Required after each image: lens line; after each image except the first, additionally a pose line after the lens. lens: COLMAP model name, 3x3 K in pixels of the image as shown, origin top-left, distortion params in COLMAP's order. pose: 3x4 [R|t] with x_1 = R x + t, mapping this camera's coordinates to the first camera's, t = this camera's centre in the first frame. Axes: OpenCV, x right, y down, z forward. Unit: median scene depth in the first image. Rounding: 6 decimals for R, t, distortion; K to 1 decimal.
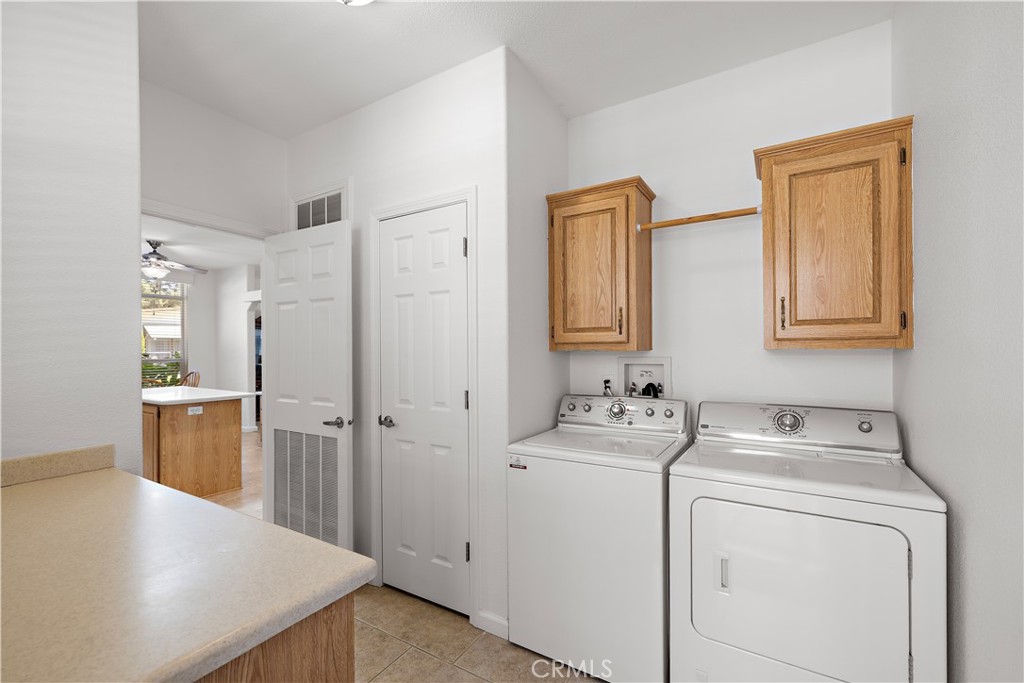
lens RADIAL K [[430.9, 0, 514.6], [0, 430.9, 348.4], [0, 0, 1]] dist [-0.000003, 0.000071]
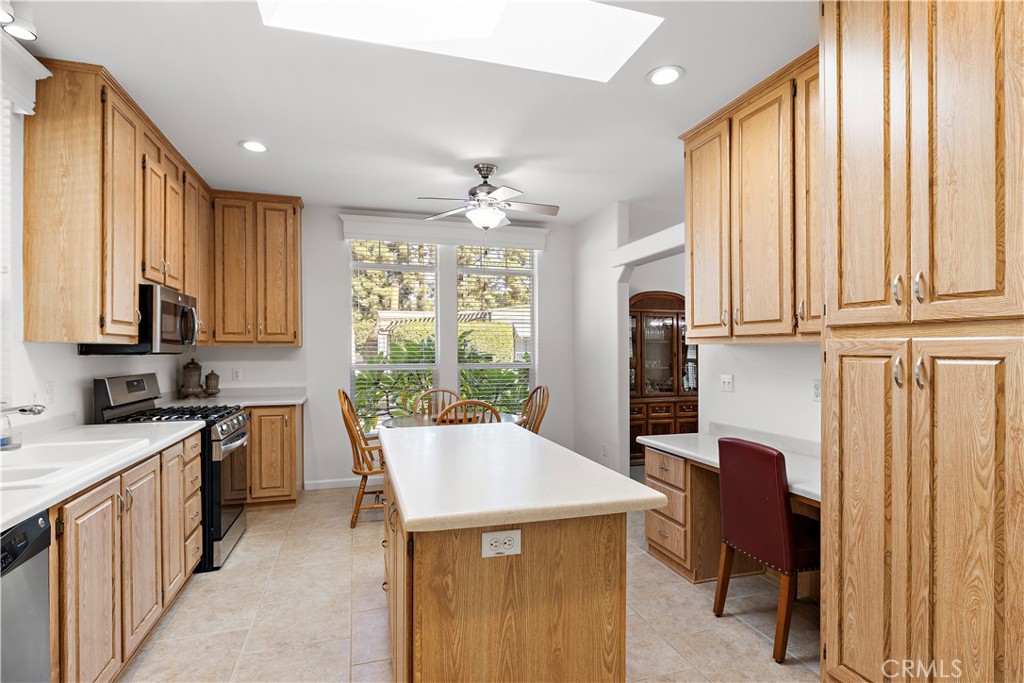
lens RADIAL K [[514.8, 0, 513.0], [0, 514.8, 351.3], [0, 0, 1]] dist [-0.003189, -0.000282]
pose [[0.743116, 0.005982, -0.669135, -0.452833], [-0.002212, 0.999977, 0.006484, 0.001641], [0.669158, -0.003338, 0.743112, 0.679398]]
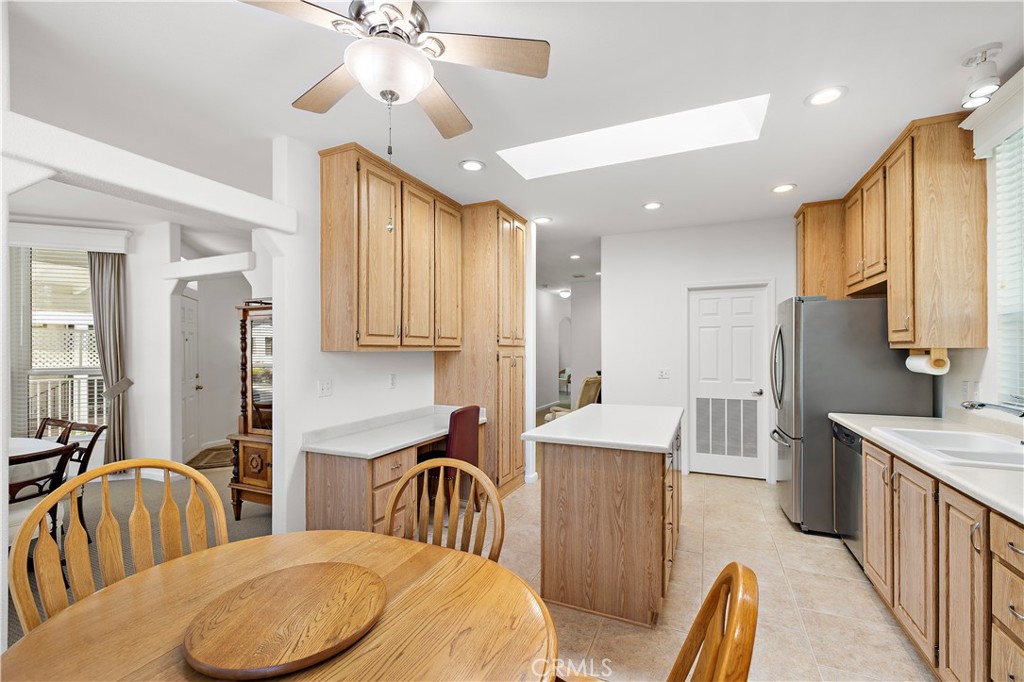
lens RADIAL K [[430.9, 0, 514.6], [0, 430.9, 347.9], [0, 0, 1]] dist [-0.000003, 0.000071]
pose [[-0.115249, 0.012564, 0.993257, -1.506741], [0.003234, 0.999919, -0.012274, -0.000462], [-0.993331, 0.001797, -0.115280, 1.292226]]
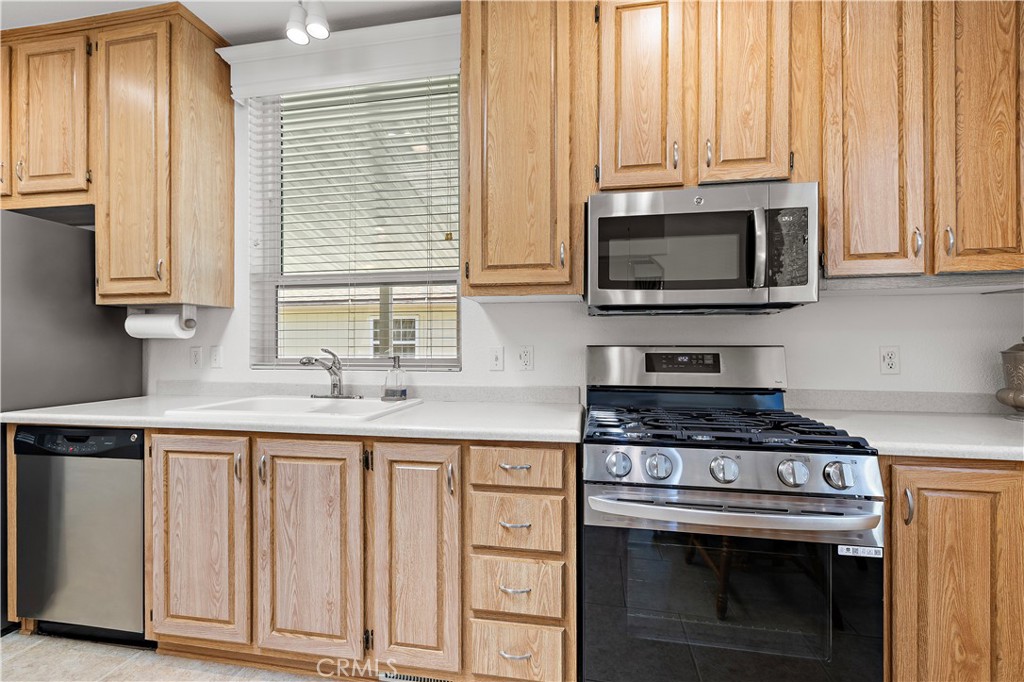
lens RADIAL K [[429.3, 0, 511.9], [0, 429.3, 343.8], [0, 0, 1]] dist [0.000359, 0.000200]
pose [[-0.934959, 0.006053, -0.354704, -1.130663], [0.006793, 0.999977, -0.000843, 0.043154], [0.354690, -0.003198, -0.934978, 1.217376]]
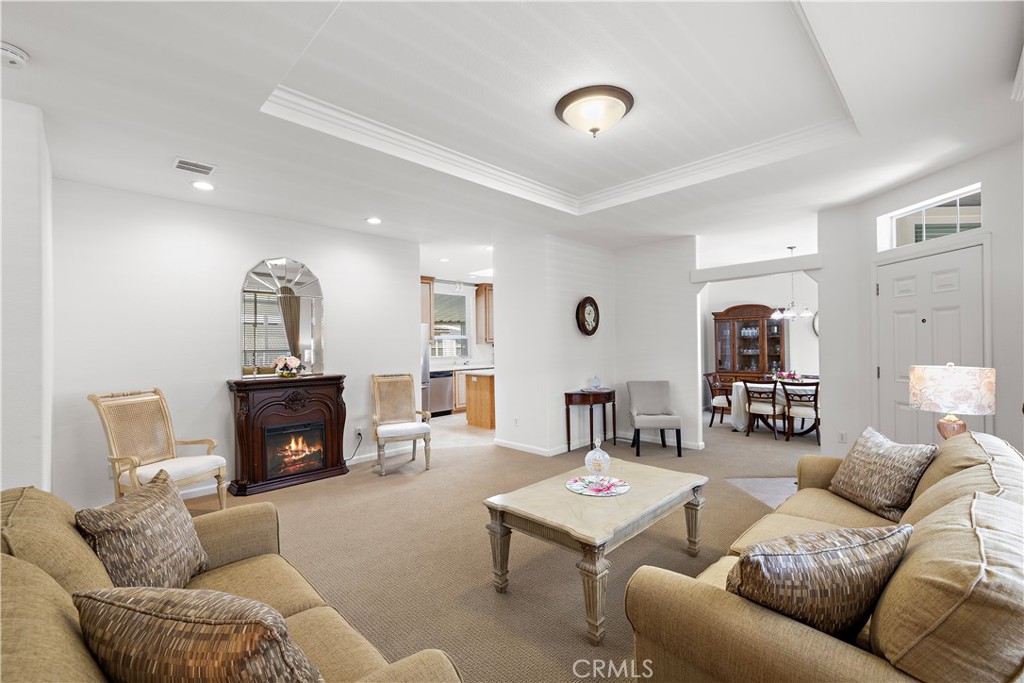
lens RADIAL K [[430.9, 0, 514.6], [0, 430.9, 348.4], [0, 0, 1]] dist [-0.000003, 0.000071]
pose [[-0.243927, 0.015680, -0.969667, 0.970284], [0.009897, 0.999857, 0.013678, -0.011852], [0.969743, -0.006260, -0.244047, 1.521760]]
